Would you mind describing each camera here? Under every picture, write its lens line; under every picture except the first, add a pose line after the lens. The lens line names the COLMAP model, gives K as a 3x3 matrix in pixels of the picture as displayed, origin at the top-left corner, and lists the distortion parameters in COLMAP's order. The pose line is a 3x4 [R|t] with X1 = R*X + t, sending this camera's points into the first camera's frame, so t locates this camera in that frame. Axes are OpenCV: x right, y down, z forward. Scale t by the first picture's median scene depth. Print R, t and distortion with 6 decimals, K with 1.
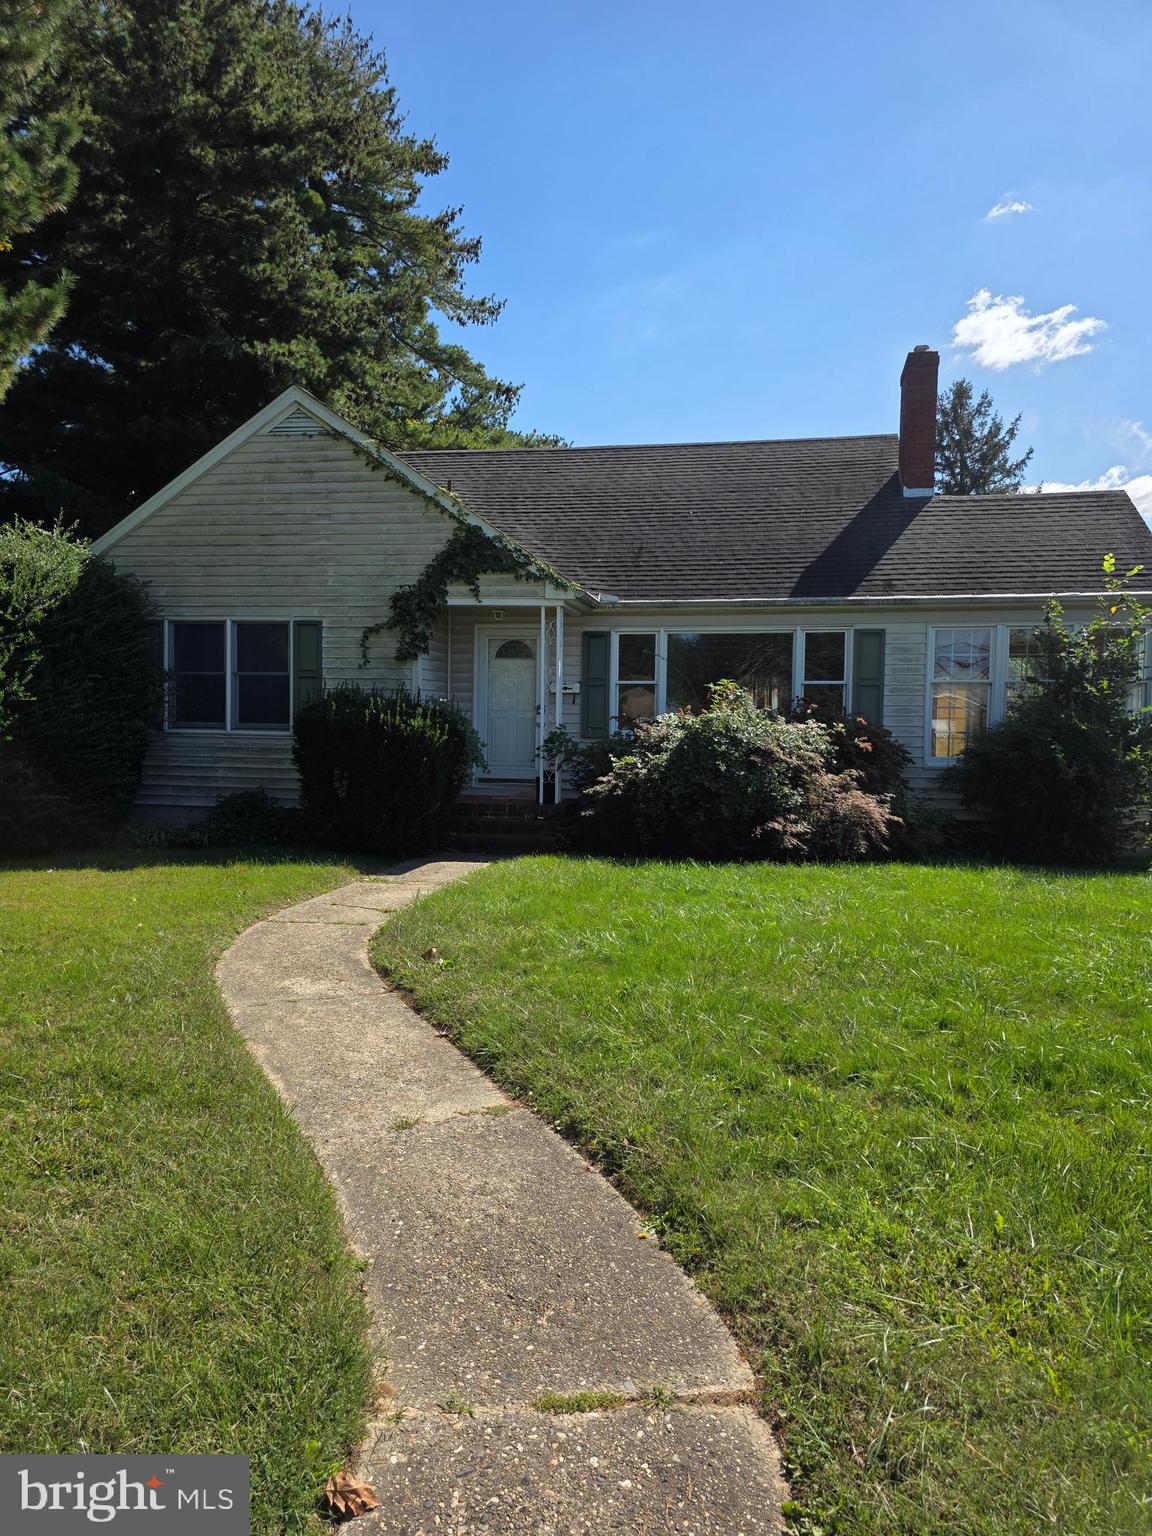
lens RADIAL K [[1014.0, 0, 568.2], [0, 1014.0, 773.7], [0, 0, 1]] dist [0.034242, -0.021544]
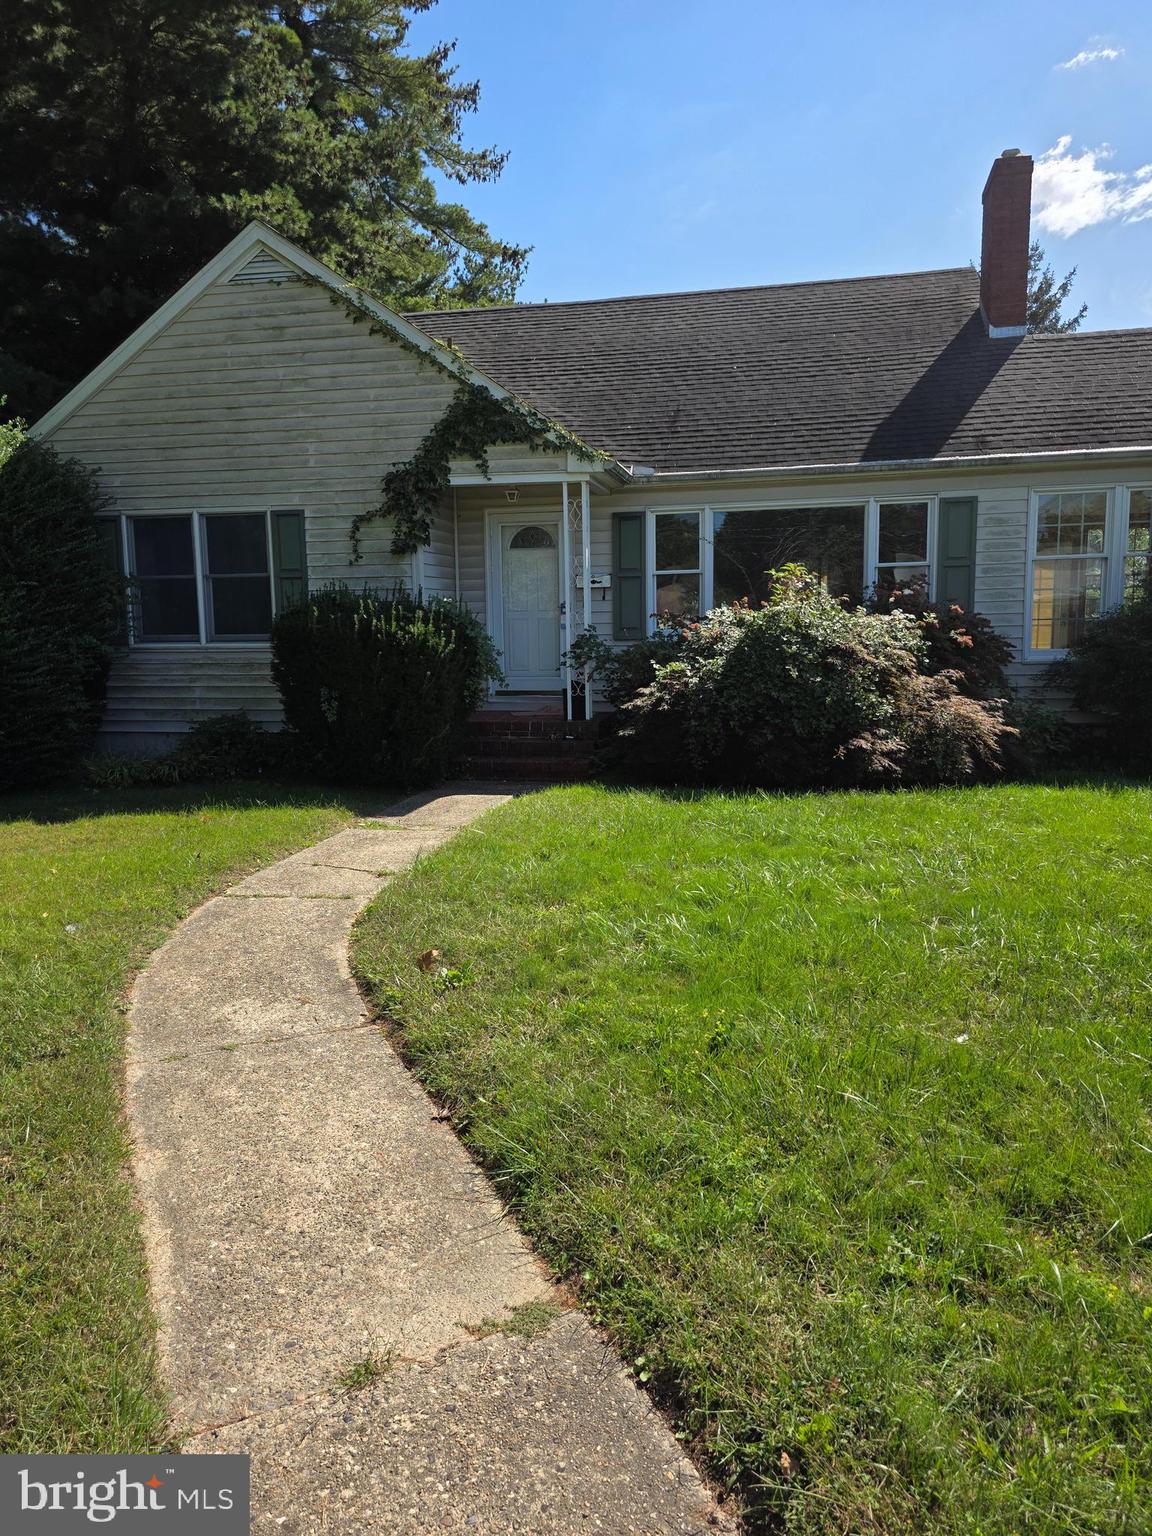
lens RADIAL K [[1014.0, 0, 581.3], [0, 1014.0, 761.4], [0, 0, 1]] dist [0.034242, -0.021544]
pose [[0.999498, -0.029504, -0.011524, -0.008456], [0.030395, 0.995762, 0.086800, -0.009274], [0.008914, -0.087107, 0.996159, 0.149900]]
